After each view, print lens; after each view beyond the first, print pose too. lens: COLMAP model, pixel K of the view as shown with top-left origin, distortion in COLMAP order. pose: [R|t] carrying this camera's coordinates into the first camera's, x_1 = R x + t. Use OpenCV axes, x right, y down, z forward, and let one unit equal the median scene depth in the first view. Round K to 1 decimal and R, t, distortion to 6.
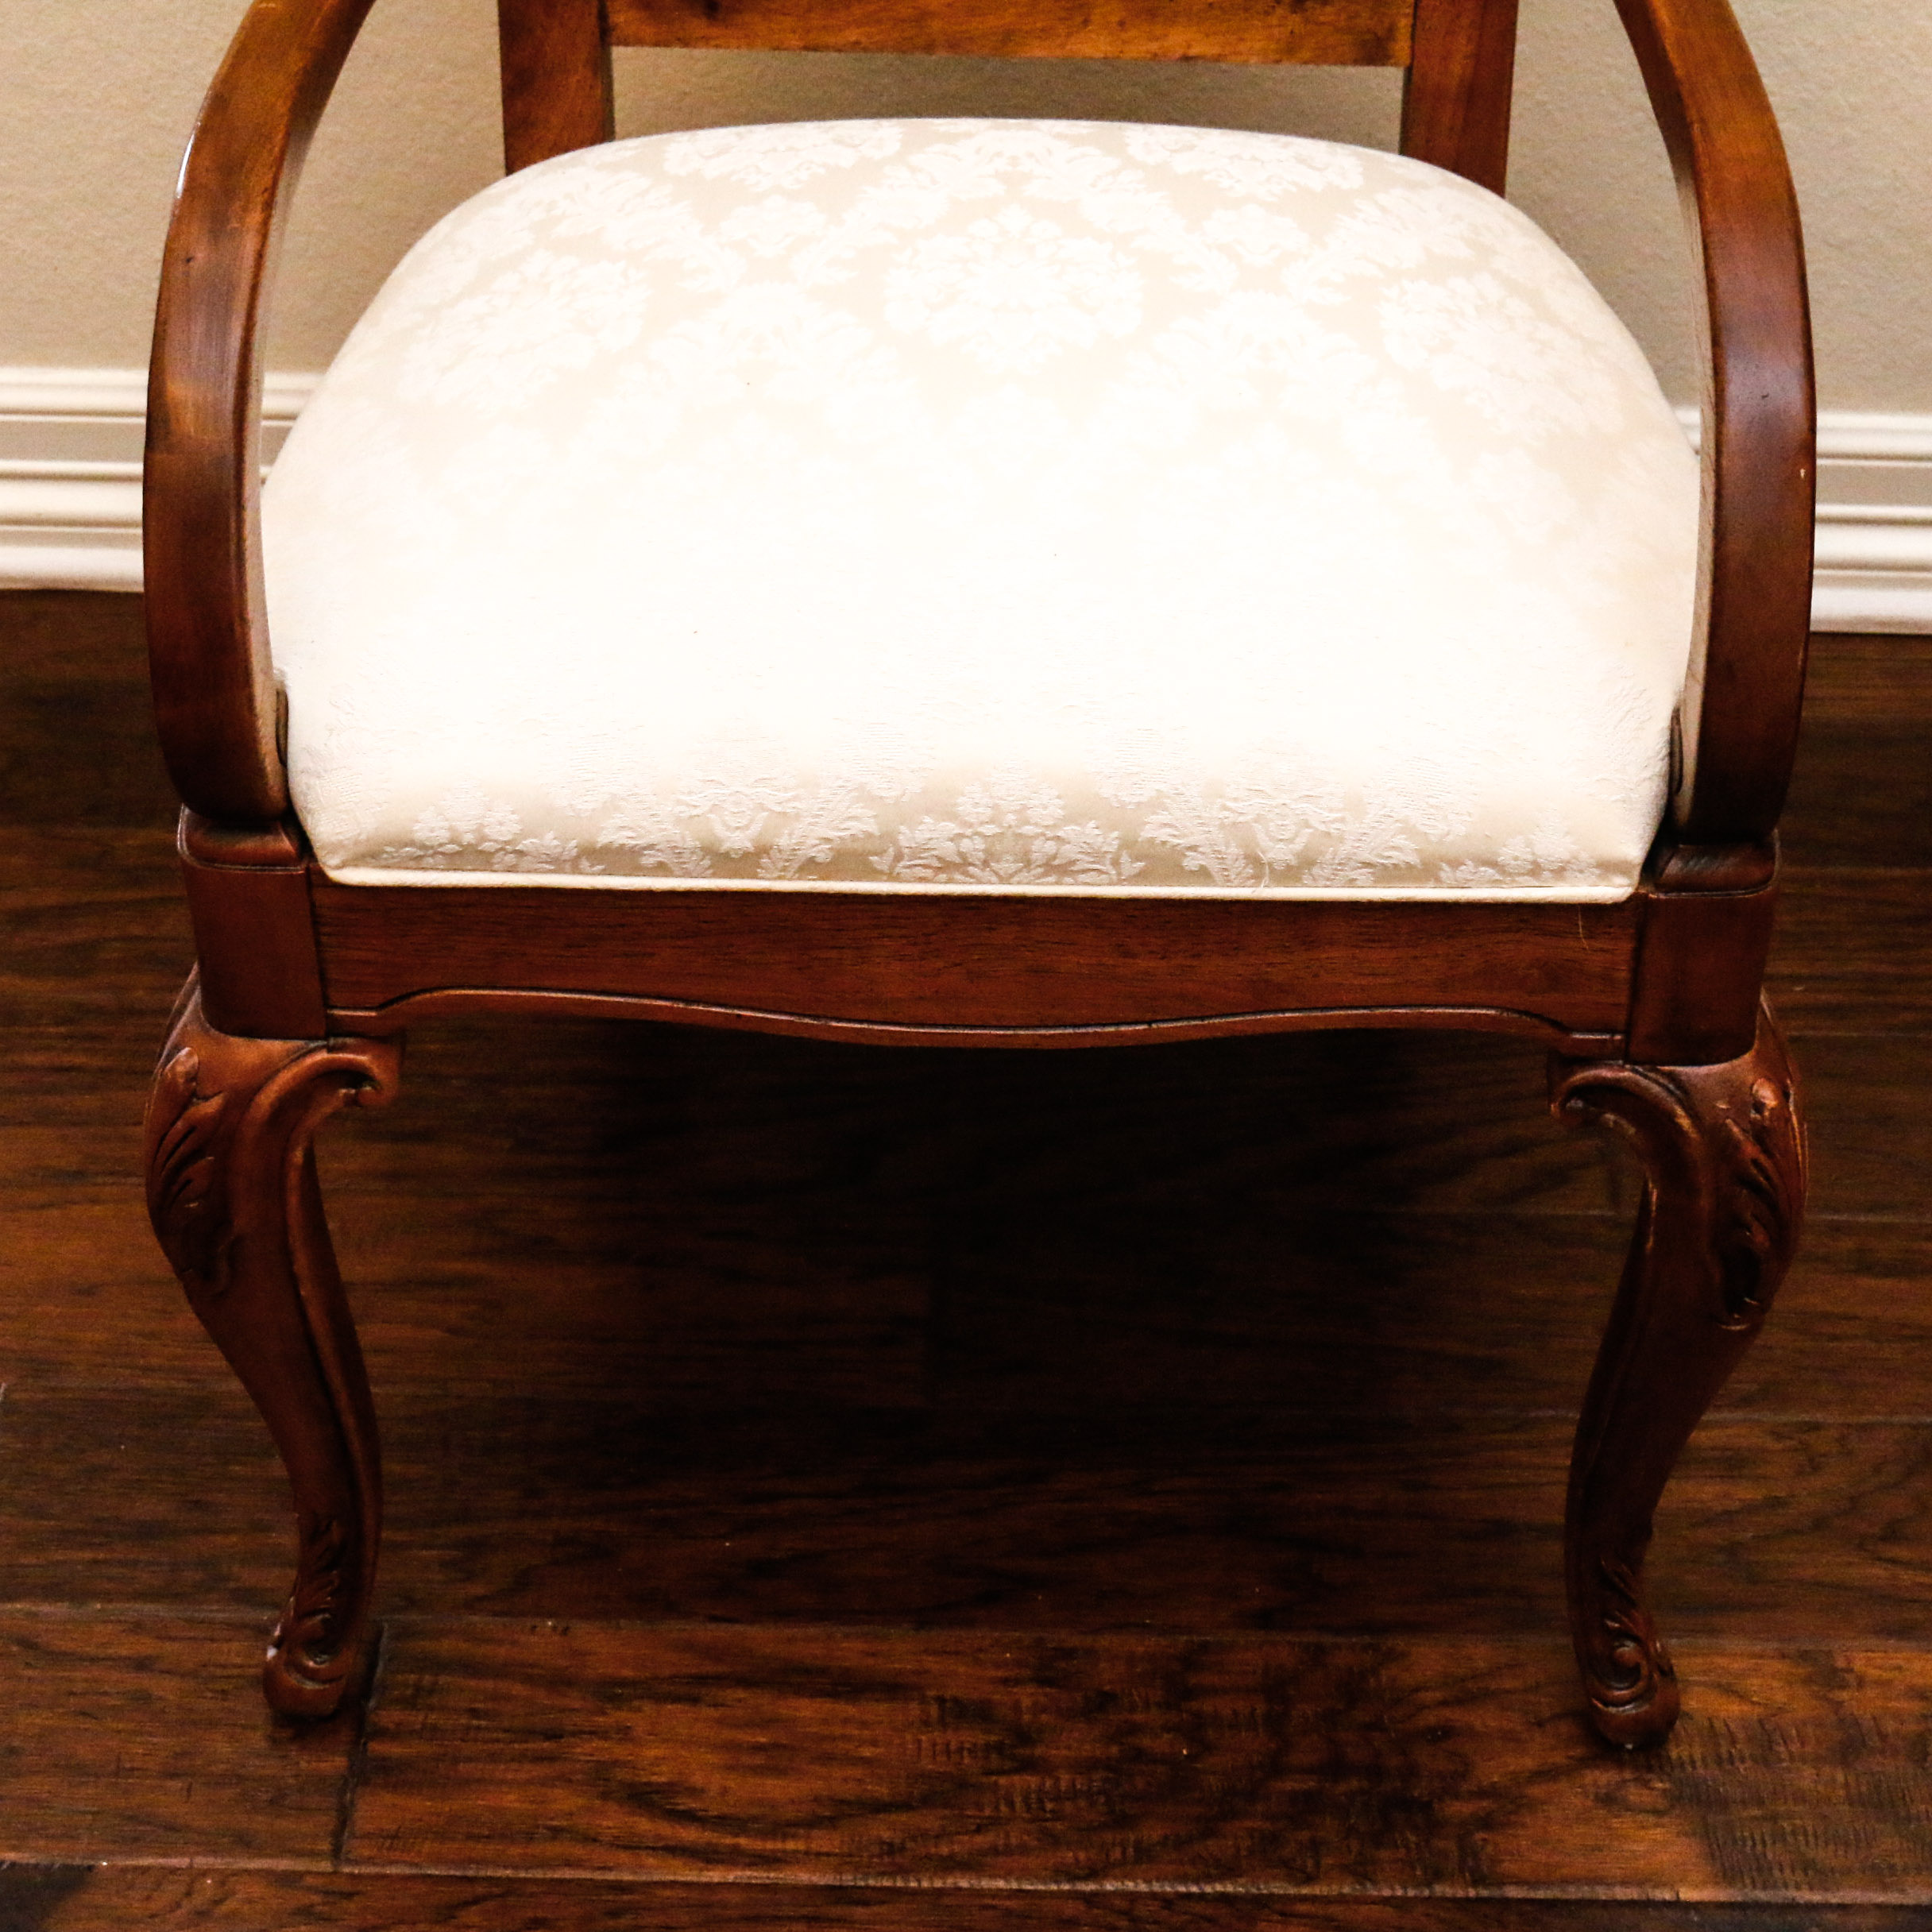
lens RADIAL K [[4073.1, 0, 1086.6], [0, 4073.1, 965.7], [0, 0, 1]] dist [-0.053235, -0.090994]
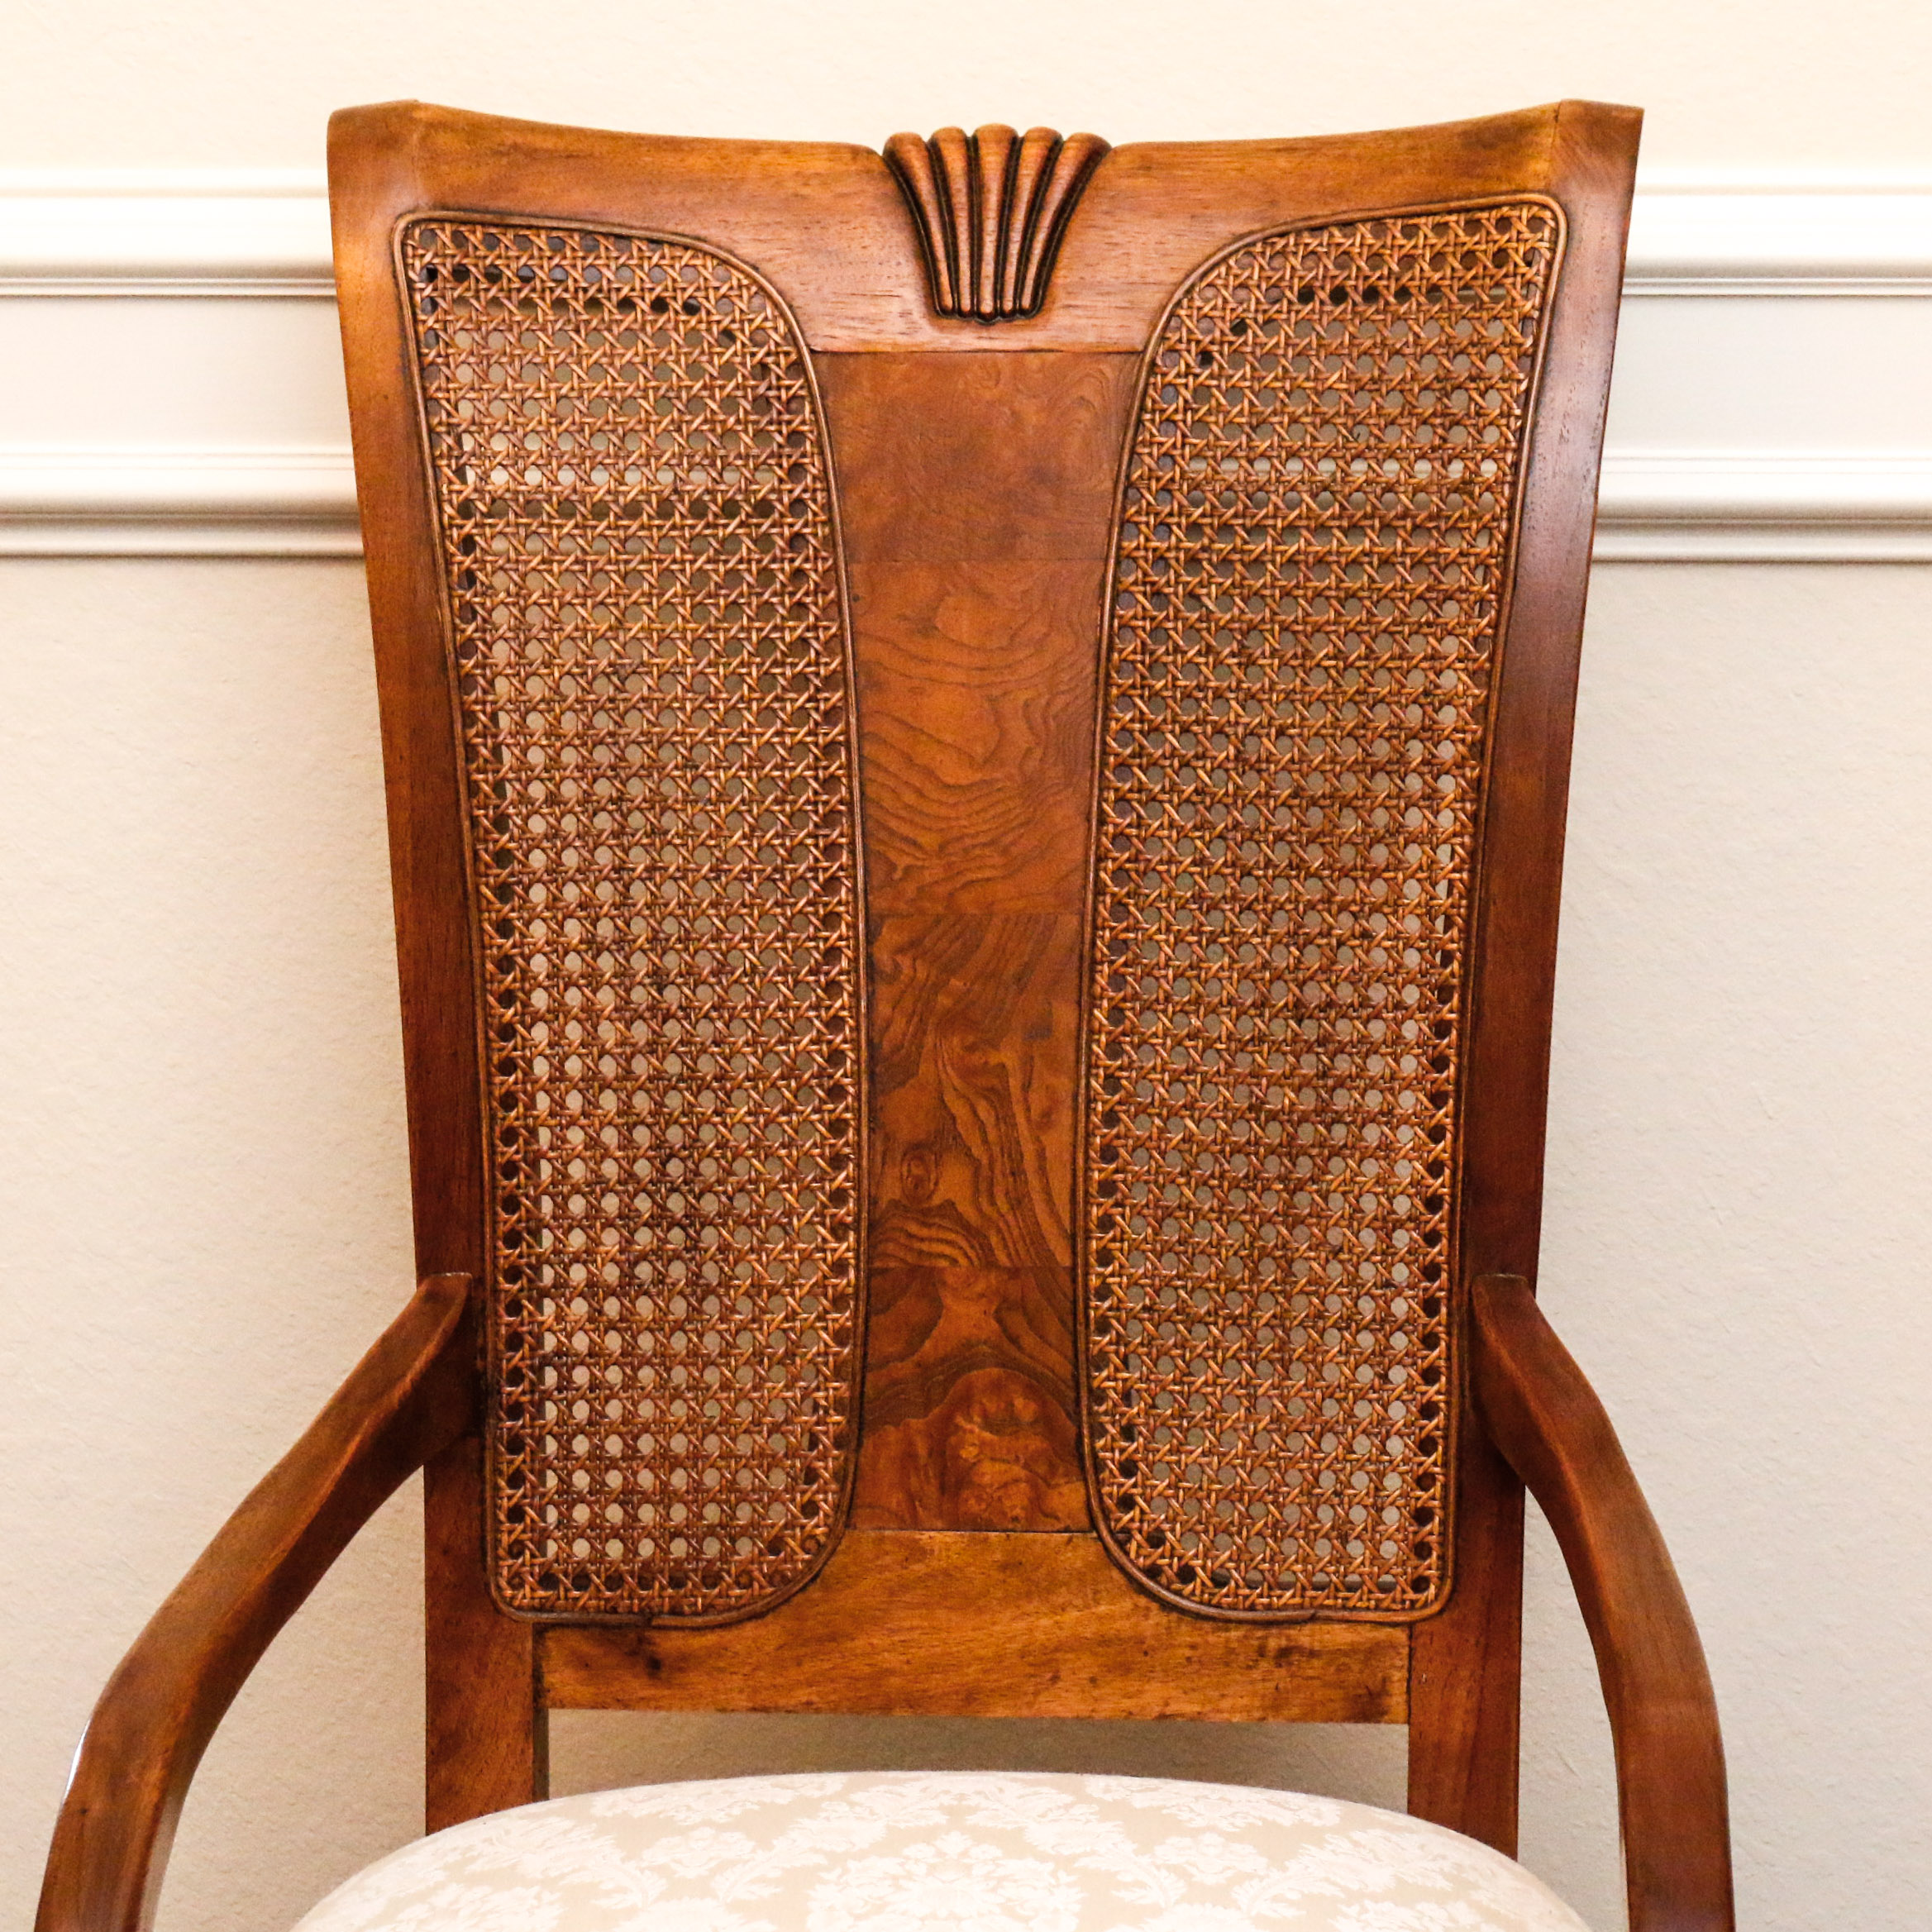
lens RADIAL K [[6136.9, 0, 966.0], [0, 6136.9, 966.0], [0, 0, 1]] dist [0.039800, -0.704447]
pose [[0.997547, -0.014278, -0.068531, 0.084883], [-0.015848, 0.907500, -0.419754, 0.227080], [0.068185, 0.419810, 0.905047, -0.367847]]
